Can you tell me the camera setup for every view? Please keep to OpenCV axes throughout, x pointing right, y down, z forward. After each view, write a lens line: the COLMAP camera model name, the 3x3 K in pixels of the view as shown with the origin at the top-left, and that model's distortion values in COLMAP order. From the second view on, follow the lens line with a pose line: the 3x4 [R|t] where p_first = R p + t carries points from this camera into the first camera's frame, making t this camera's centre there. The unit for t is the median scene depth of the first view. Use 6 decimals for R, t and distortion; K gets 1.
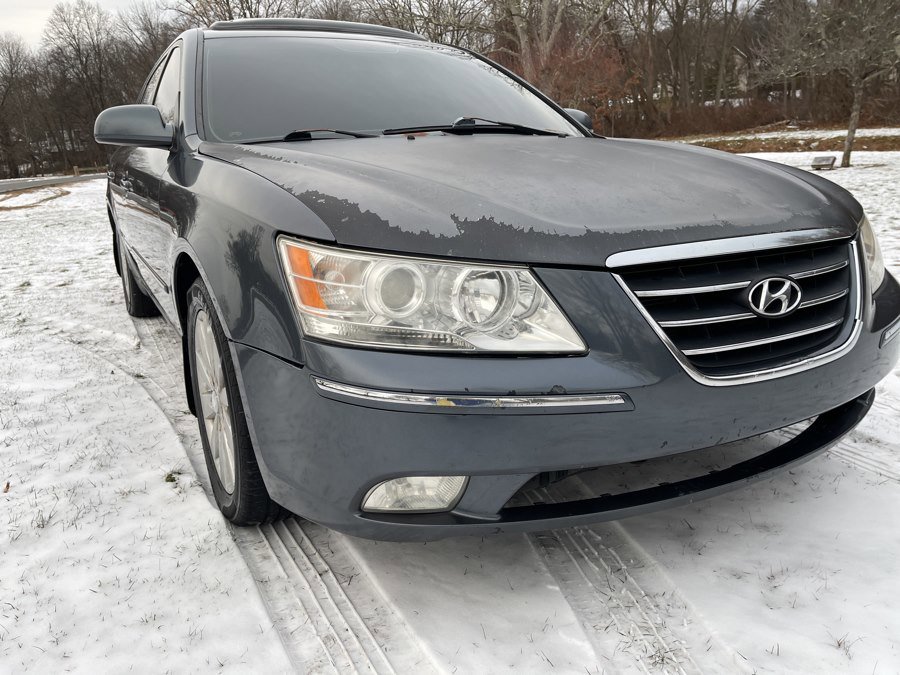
lens RADIAL K [[678.6, 0, 443.8], [0, 678.6, 338.3], [0, 0, 1]] dist [0.081487, -0.110614]
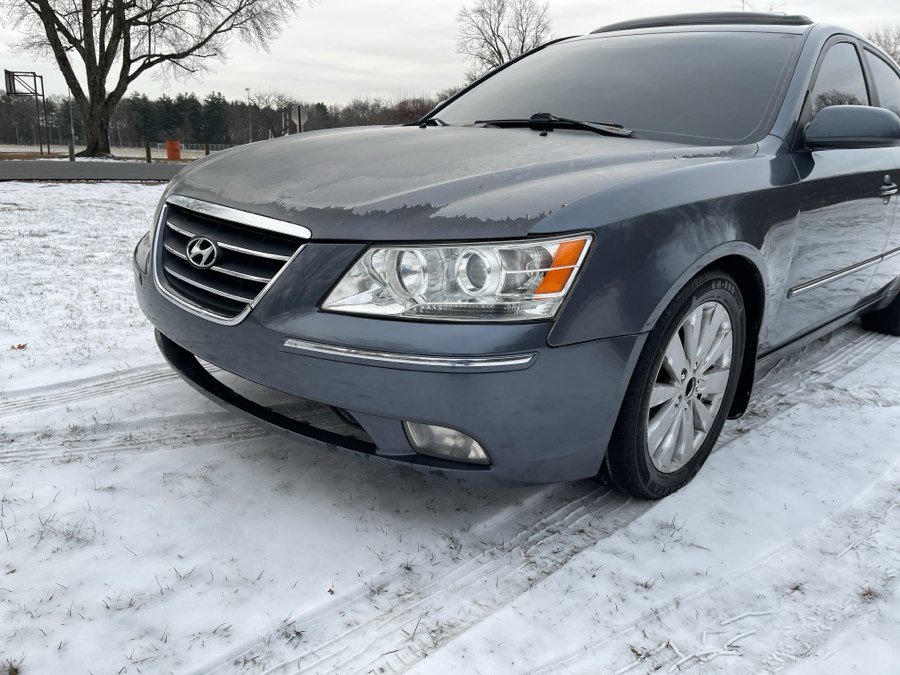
lens RADIAL K [[678.6, 0, 443.0], [0, 678.6, 340.8], [0, 0, 1]] dist [0.081487, -0.110614]
pose [[0.281877, 0.323959, -0.903103, 1.493894], [-0.309339, 0.921693, 0.234076, -0.285643], [0.908215, 0.213384, 0.360017, 0.803960]]
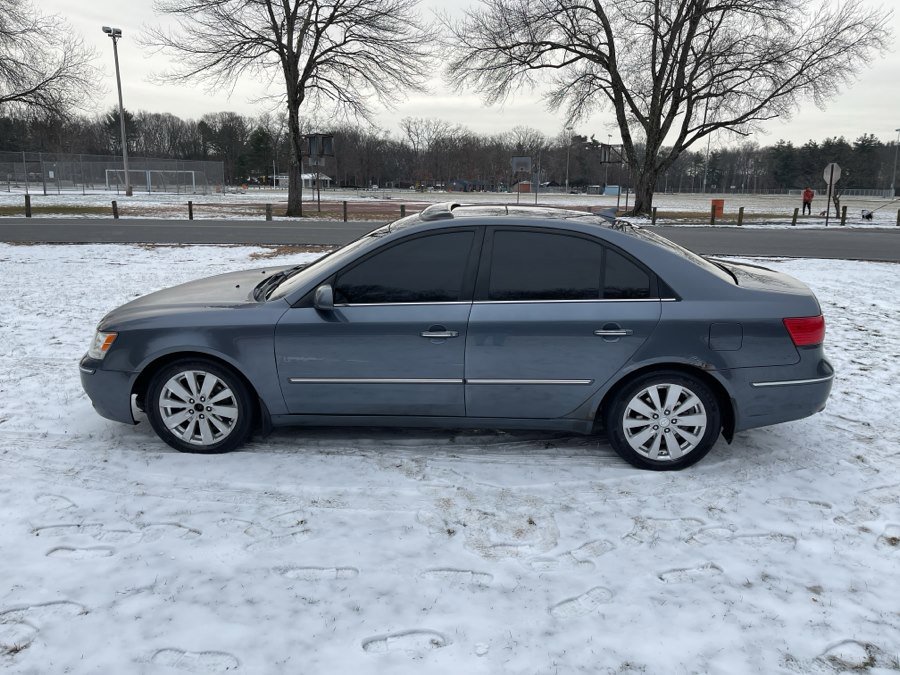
lens RADIAL K [[678.6, 0, 452.0], [0, 678.6, 333.0], [0, 0, 1]] dist [0.081487, -0.110614]
pose [[-0.526881, 0.237448, -0.816097, 2.130929], [-0.212228, 0.893014, 0.396844, -1.546088], [0.823016, 0.382288, -0.420119, 3.365383]]
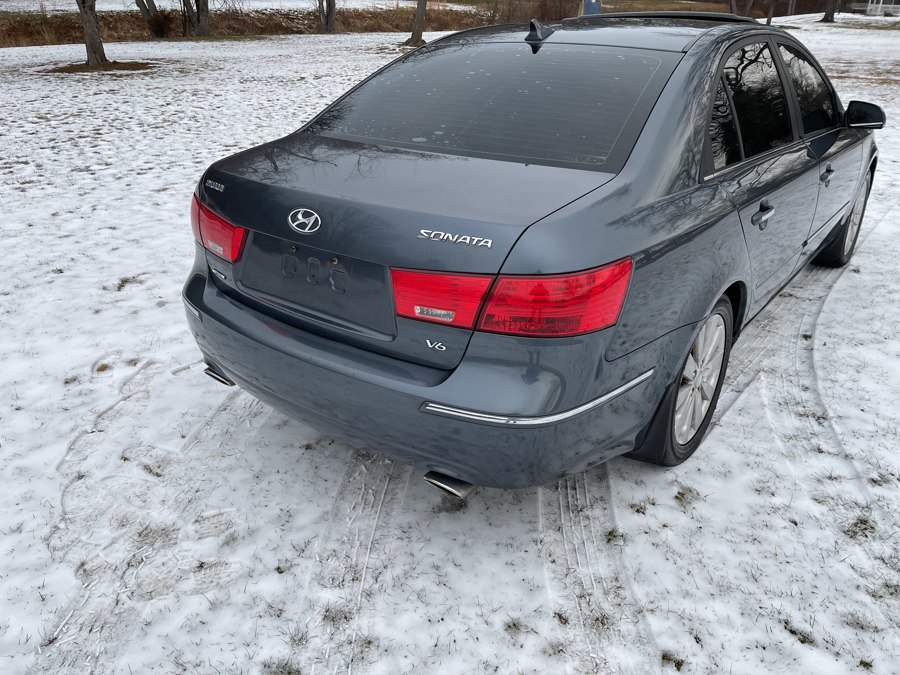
lens RADIAL K [[678.6, 0, 444.8], [0, 678.6, 341.7], [0, 0, 1]] dist [0.081487, -0.110614]
pose [[-0.394993, -0.366421, 0.842447, -2.214043], [0.253717, 0.837840, 0.483376, -1.222940], [-0.882954, 0.404673, -0.237974, 3.400187]]
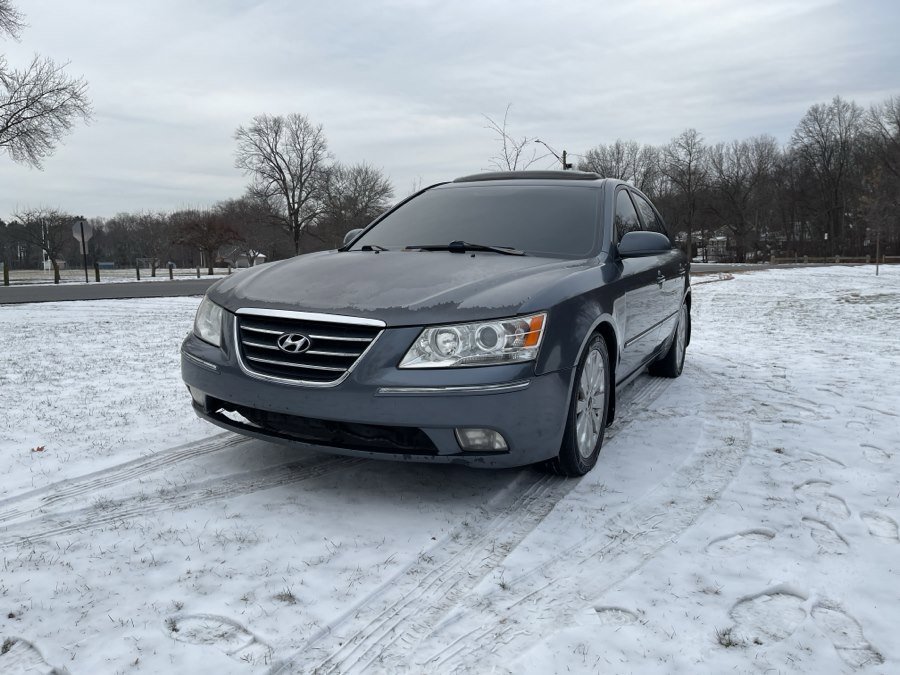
lens RADIAL K [[678.6, 0, 447.9], [0, 678.6, 337.1], [0, 0, 1]] dist [0.081487, -0.110614]
pose [[0.569358, 0.149876, -0.808312, 1.861310], [-0.250717, 0.968056, 0.002896, -0.156385], [0.782926, 0.201009, 0.588747, 0.167888]]
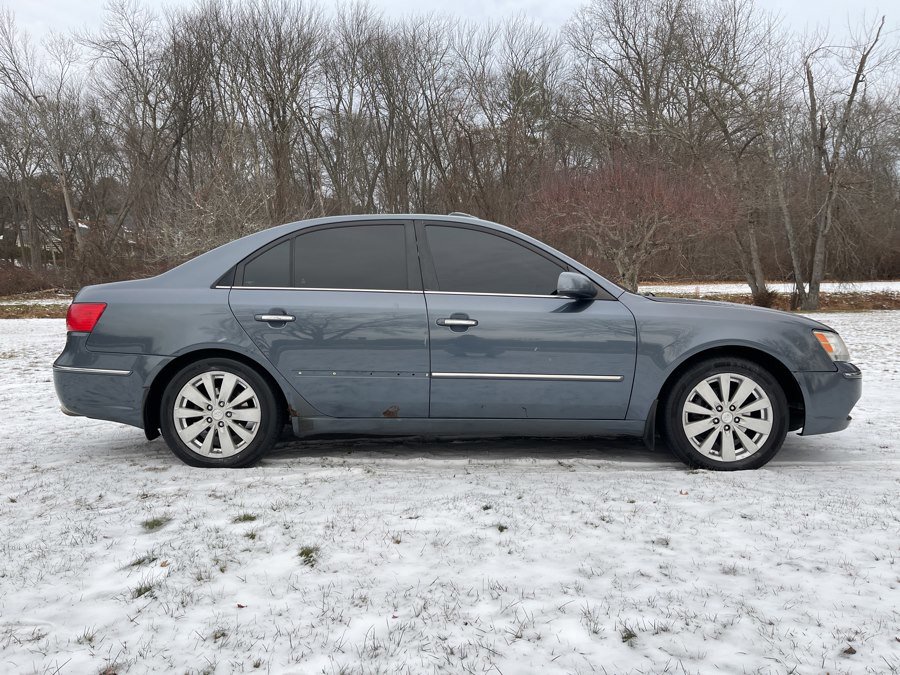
lens RADIAL K [[678.6, 0, 453.3], [0, 678.6, 341.4], [0, 0, 1]] dist [0.081487, -0.110614]
pose [[0.498073, -0.014753, 0.867010, -2.815351], [0.215024, 0.970729, -0.107007, -0.095711], [-0.840052, 0.239725, 0.486666, 0.698871]]
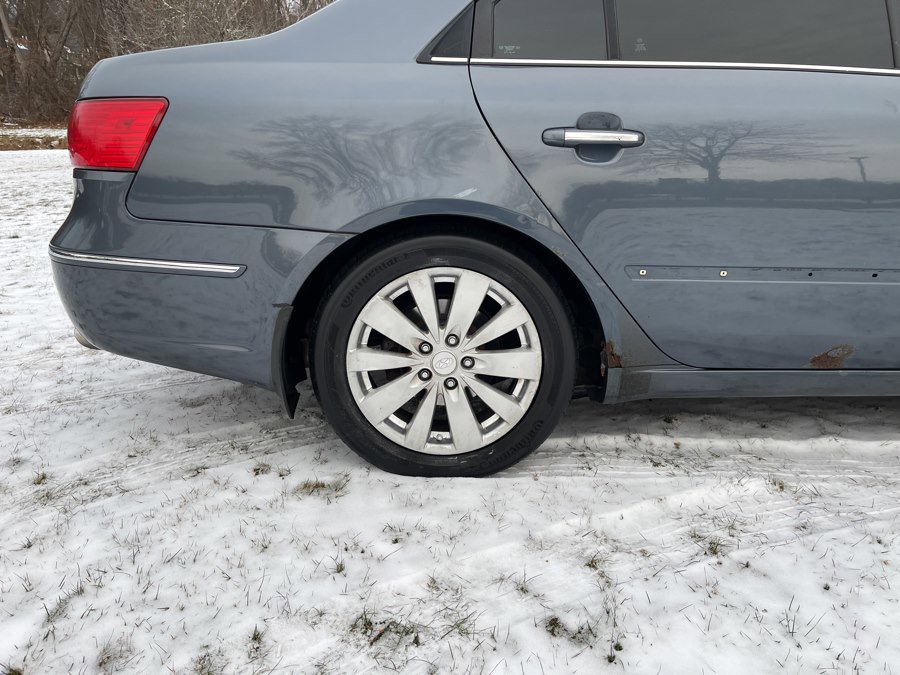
lens RADIAL K [[678.6, 0, 450.4], [0, 678.6, 332.1], [0, 0, 1]] dist [0.081487, -0.110614]
pose [[0.464999, -0.207613, 0.860624, -2.069373], [0.216653, 0.969242, 0.116757, -0.442951], [-0.858392, 0.132165, 0.495676, 2.046919]]
